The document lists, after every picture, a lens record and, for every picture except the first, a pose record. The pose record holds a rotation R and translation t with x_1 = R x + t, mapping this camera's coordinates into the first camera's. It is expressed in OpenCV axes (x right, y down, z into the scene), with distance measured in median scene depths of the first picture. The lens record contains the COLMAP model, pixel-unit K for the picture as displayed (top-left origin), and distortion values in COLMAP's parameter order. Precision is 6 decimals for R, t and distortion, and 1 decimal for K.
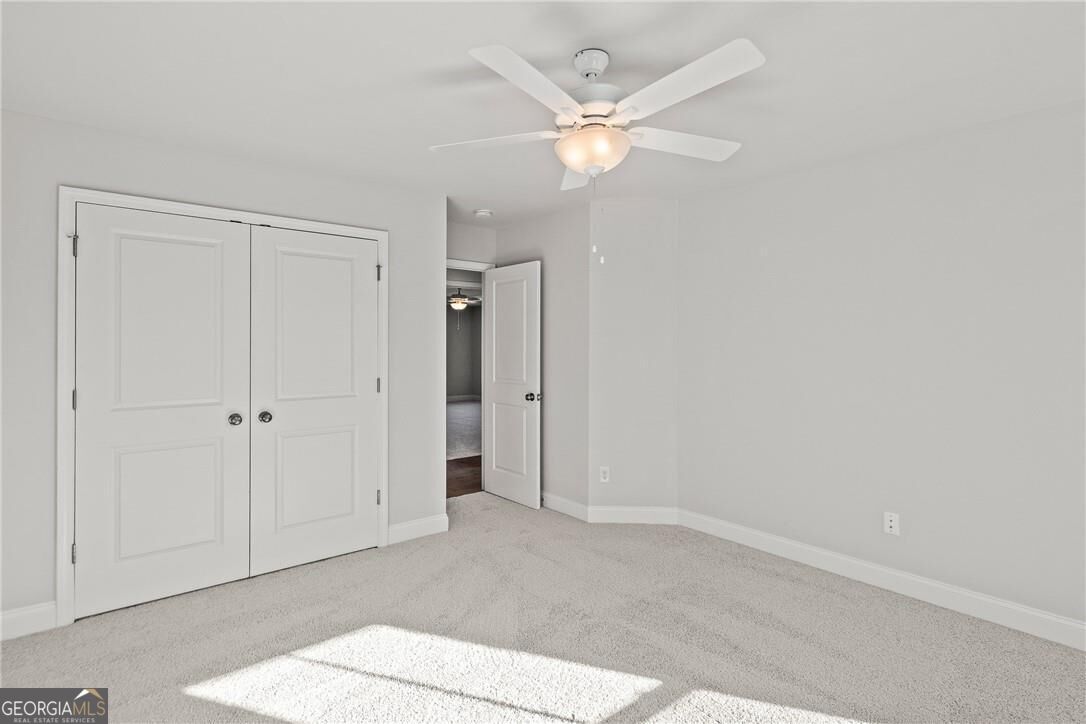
lens RADIAL K [[540.2, 0, 544.4], [0, 540.2, 344.6], [0, 0, 1]] dist [0.001035, 0.000502]
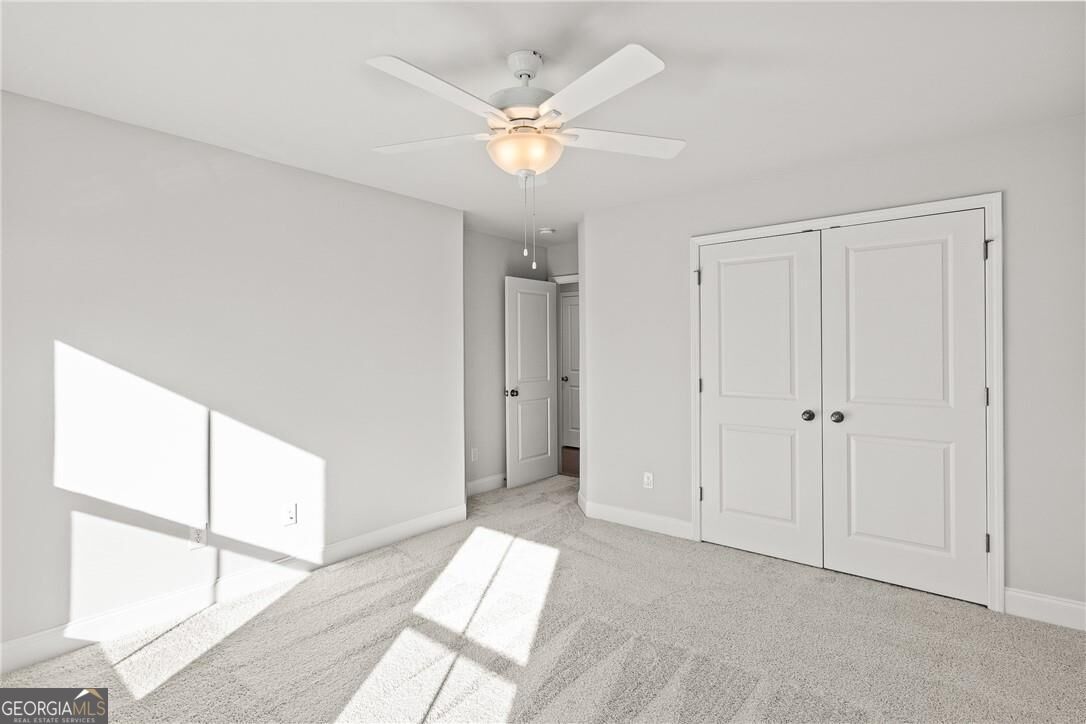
lens RADIAL K [[546.6, 0, 556.6], [0, 546.6, 363.6], [0, 0, 1]] dist [-0.002143, -0.000257]
pose [[0.198659, 0.023809, -0.979780, 0.452893], [0.008372, 0.999627, 0.025988, 0.002197], [0.980033, -0.013365, 0.198385, 0.344549]]
